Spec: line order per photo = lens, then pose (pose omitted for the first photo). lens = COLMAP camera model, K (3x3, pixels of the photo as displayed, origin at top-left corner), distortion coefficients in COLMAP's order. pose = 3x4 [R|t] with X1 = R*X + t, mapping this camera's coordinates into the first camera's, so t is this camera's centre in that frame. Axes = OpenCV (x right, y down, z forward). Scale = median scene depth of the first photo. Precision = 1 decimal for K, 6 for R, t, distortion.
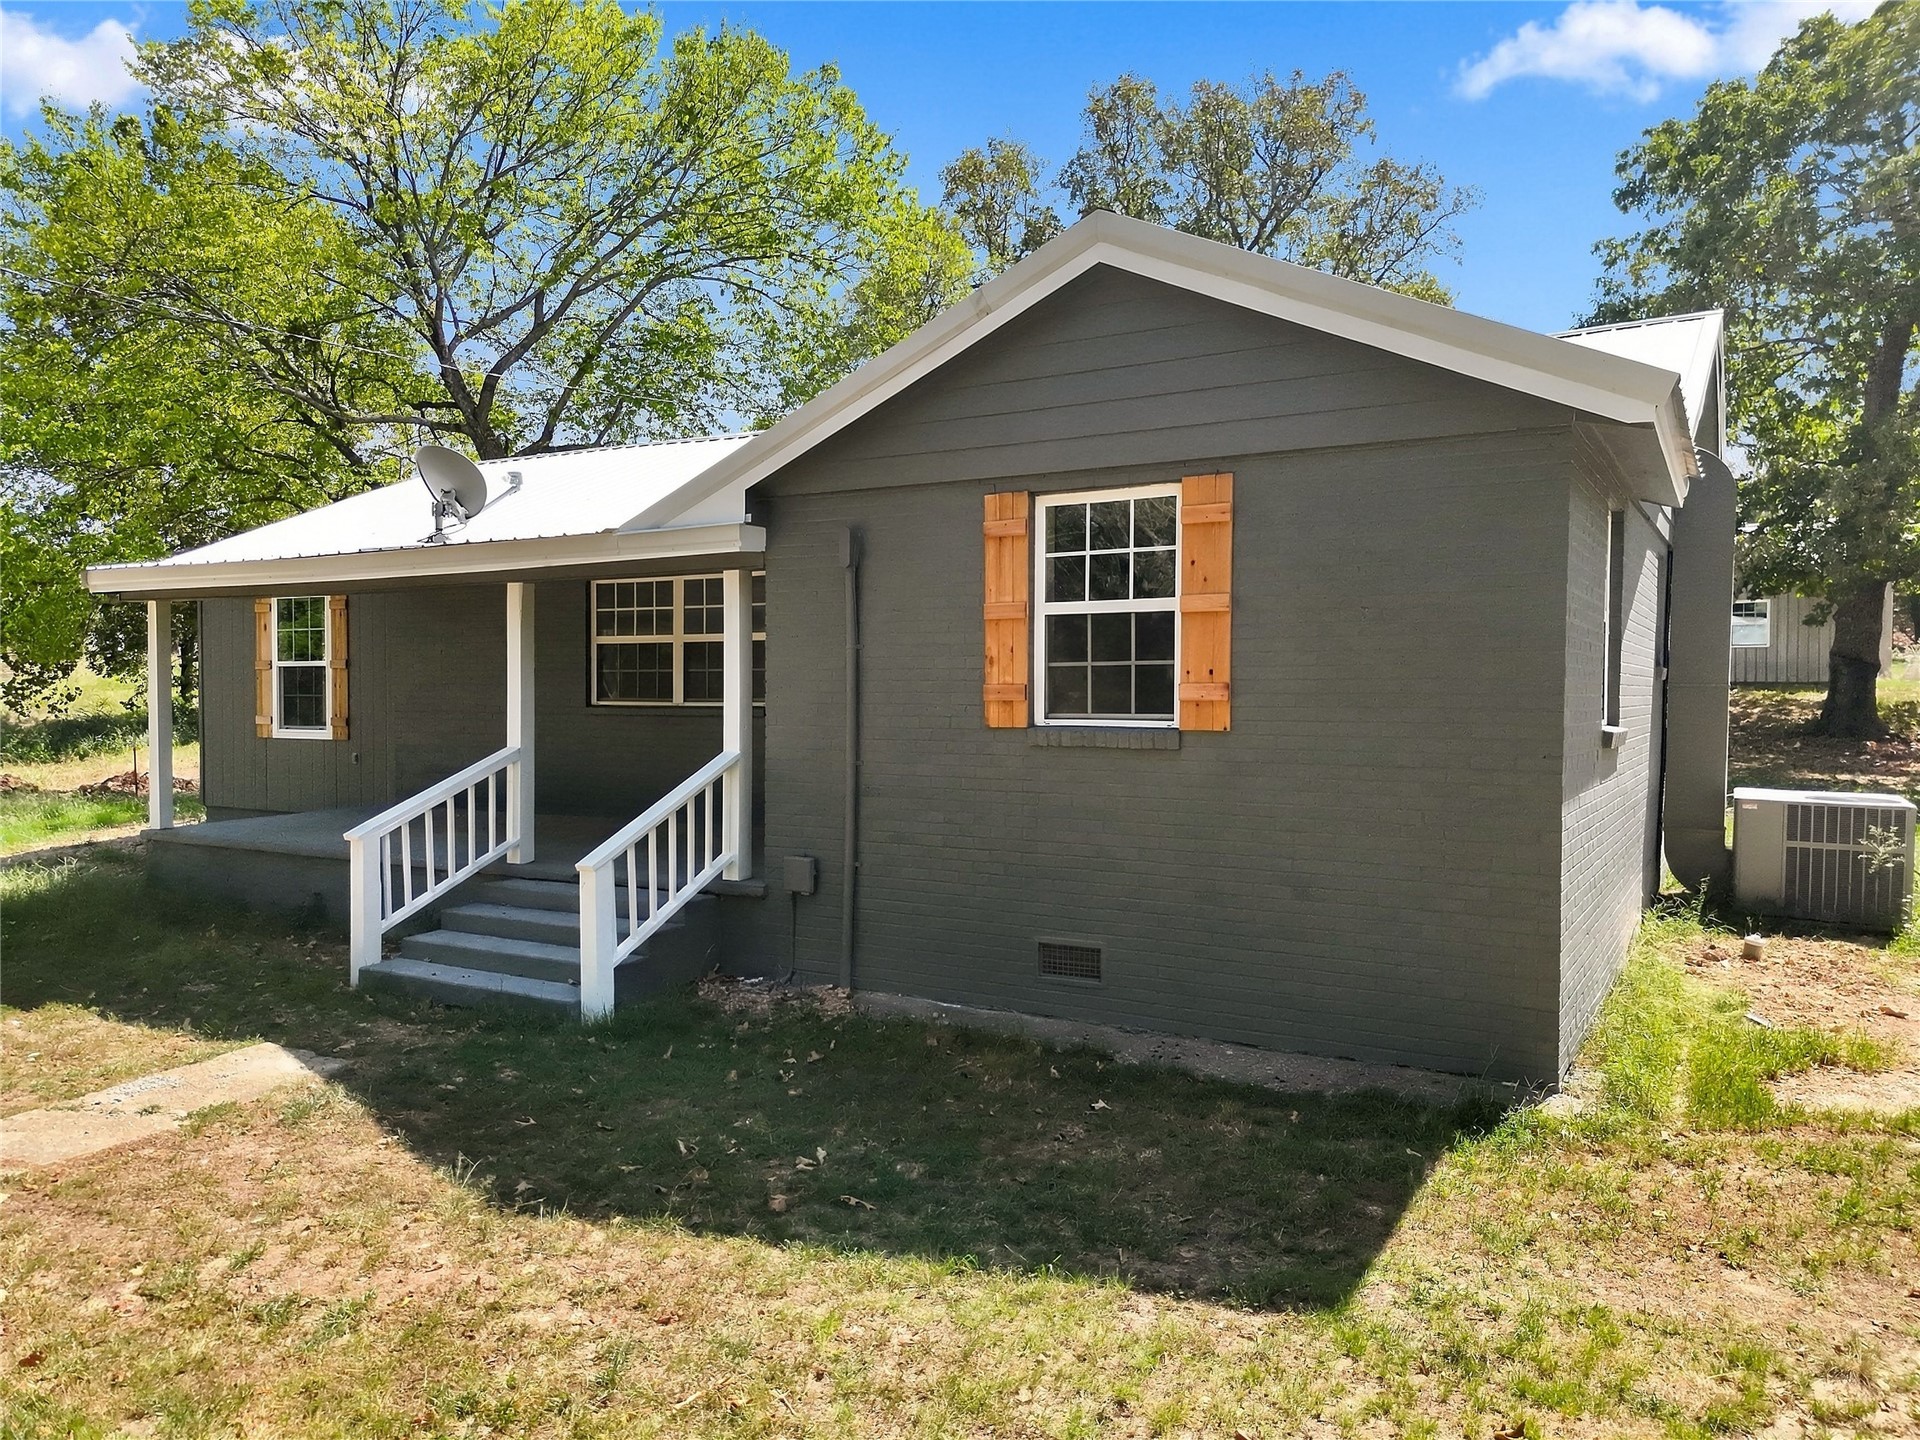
lens RADIAL K [[1372.9, 0, 963.9], [0, 1372.9, 733.1], [0, 0, 1]] dist [0.039594, -0.020656]
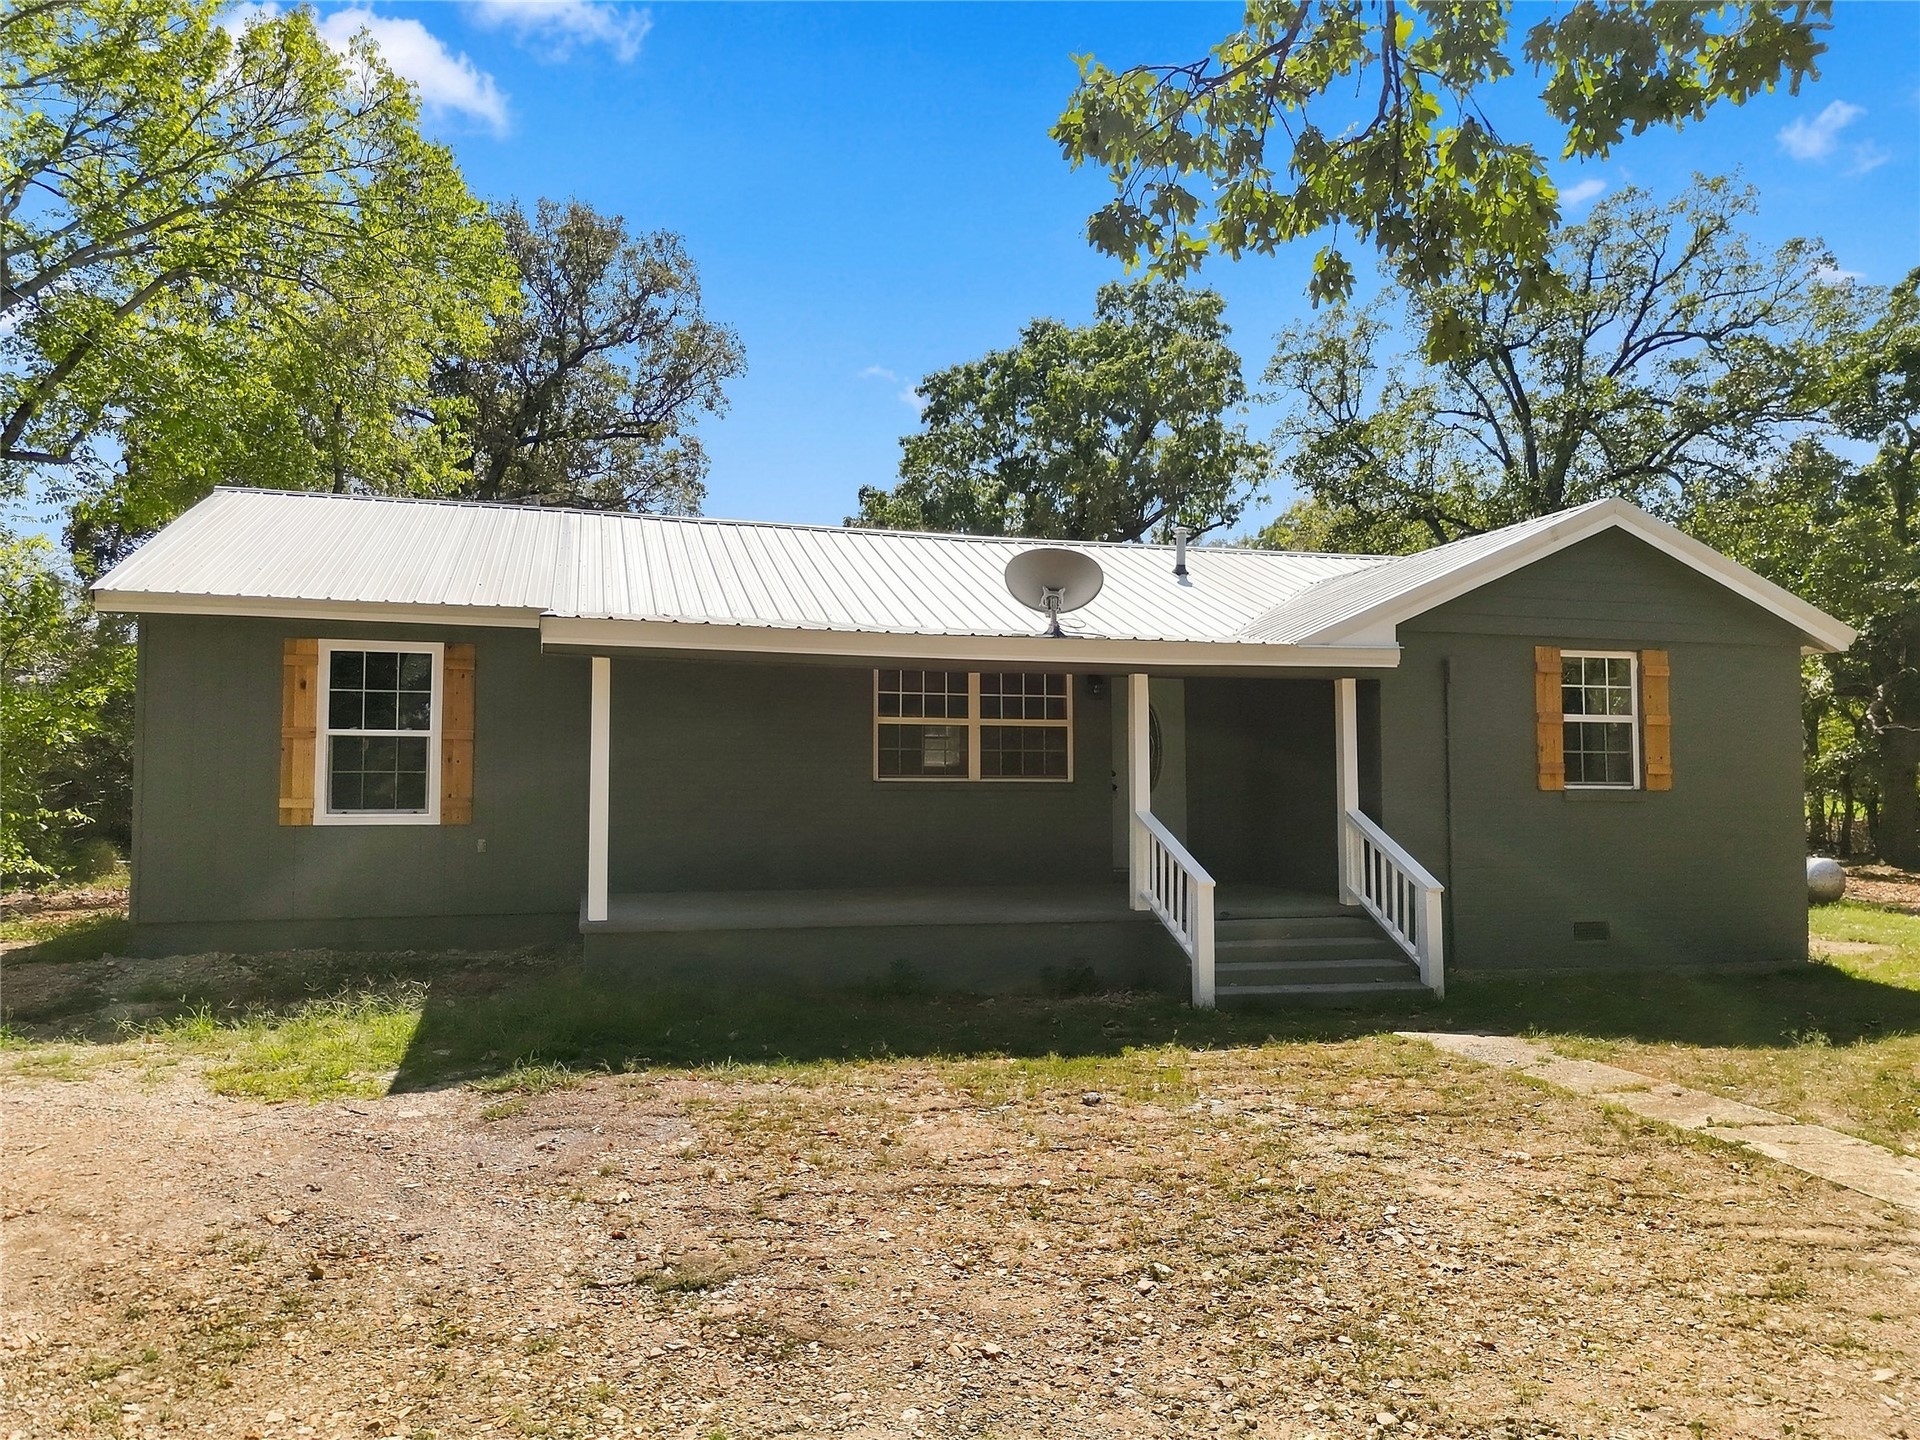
lens RADIAL K [[1372.9, 0, 962.3], [0, 1372.9, 714.2], [0, 0, 1]] dist [0.039594, -0.020656]
pose [[0.693024, 0.041153, 0.719739, -1.023844], [0.021082, 0.996786, -0.077293, 0.011107], [-0.720607, 0.068739, 0.689928, 0.235679]]
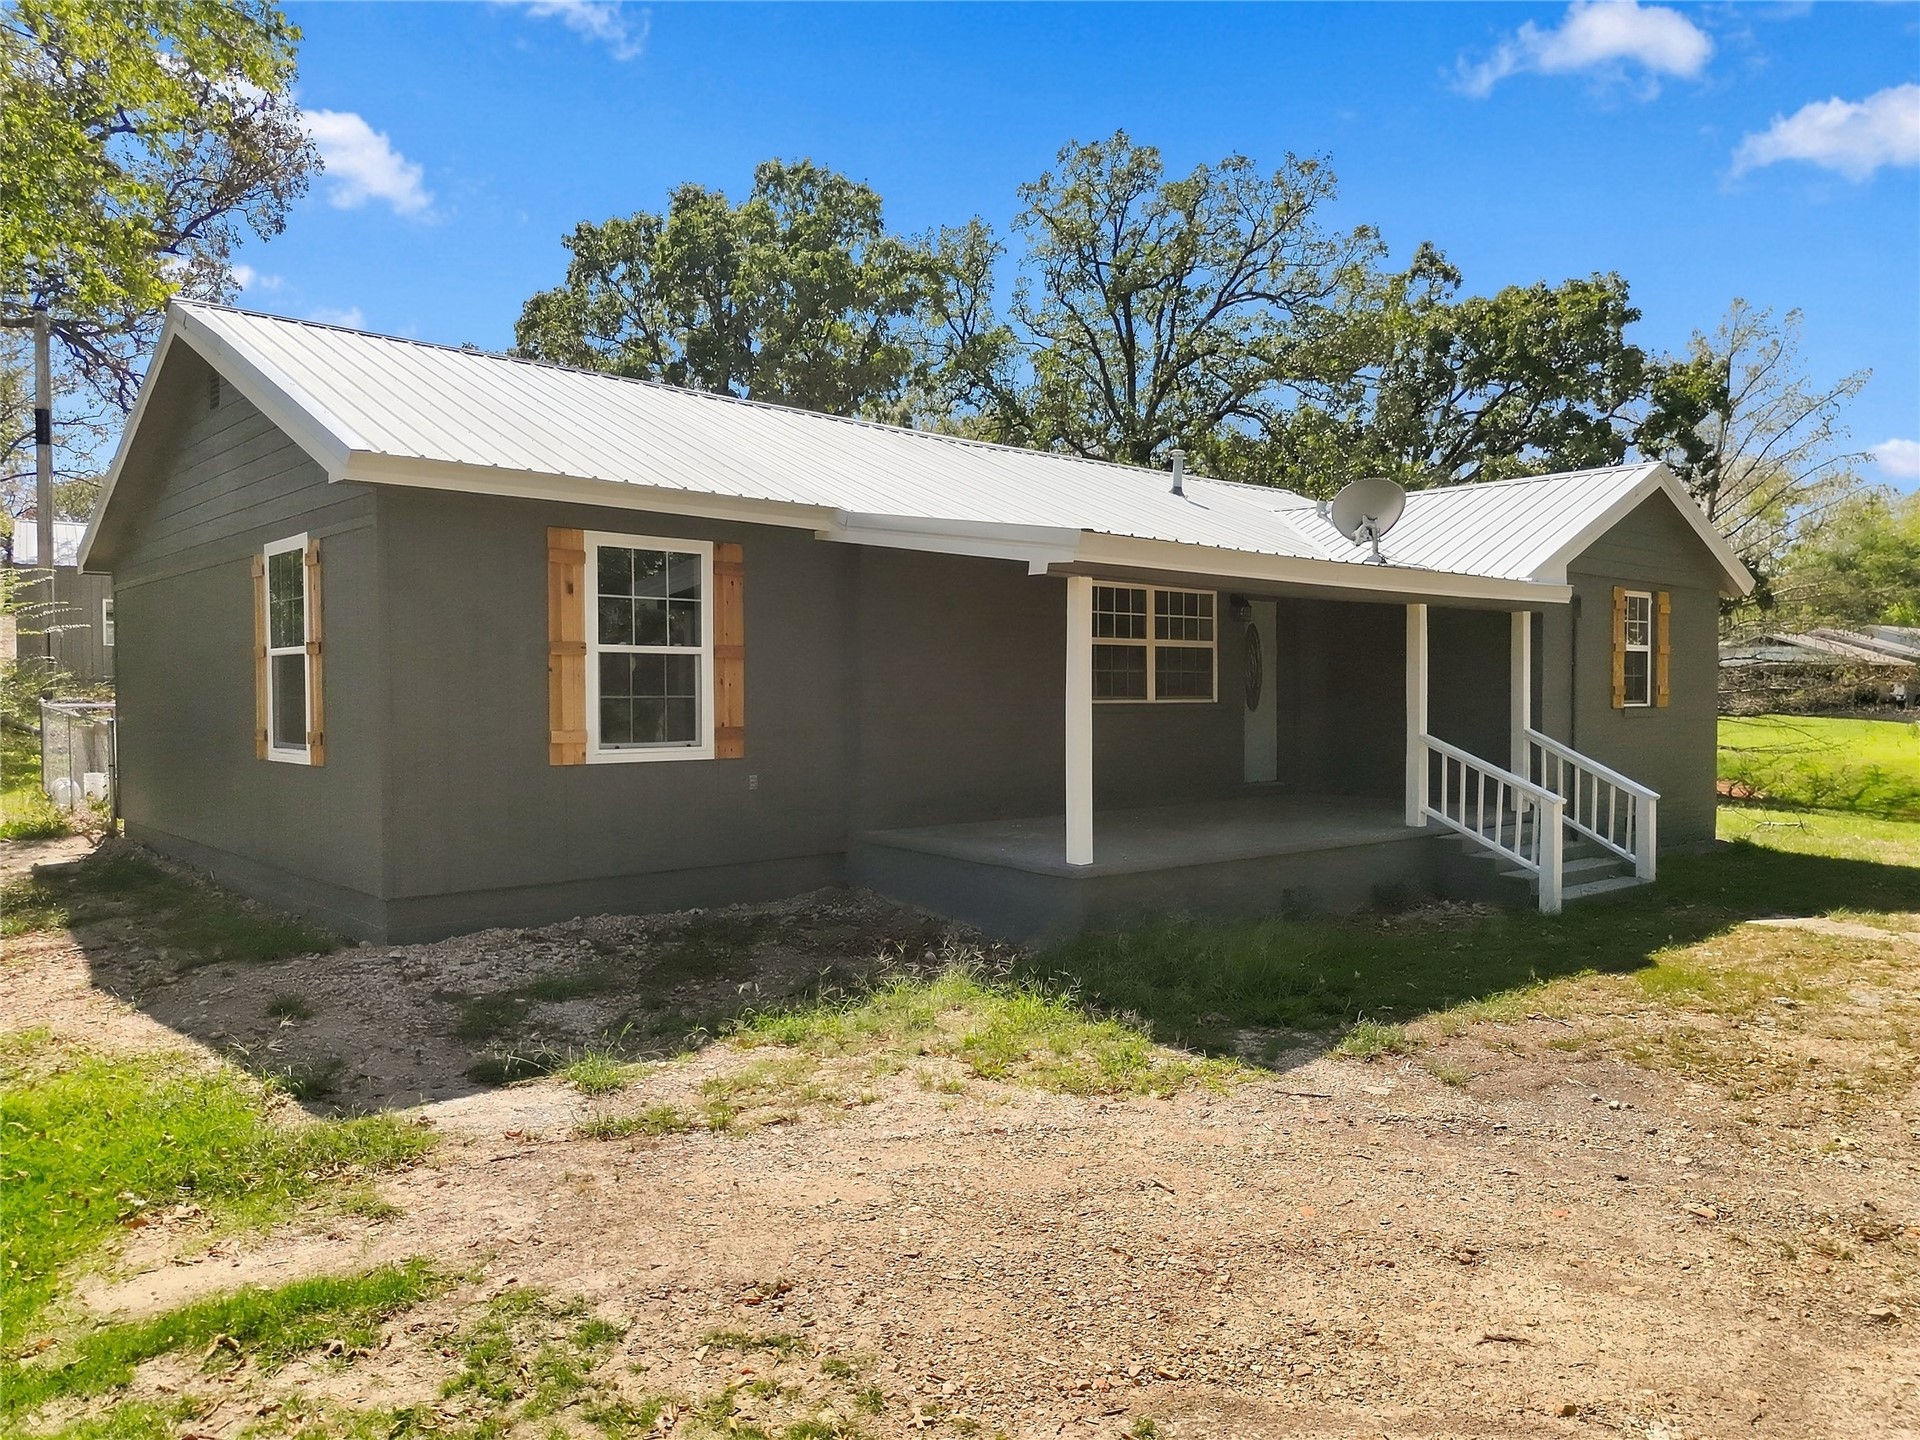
lens RADIAL K [[1372.9, 0, 955.0], [0, 1372.9, 715.9], [0, 0, 1]] dist [0.039594, -0.020656]
pose [[0.306205, -0.020300, 0.951749, -1.319234], [0.027305, 0.999549, 0.012535, -0.027799], [-0.951574, 0.022149, 0.306621, 0.814628]]
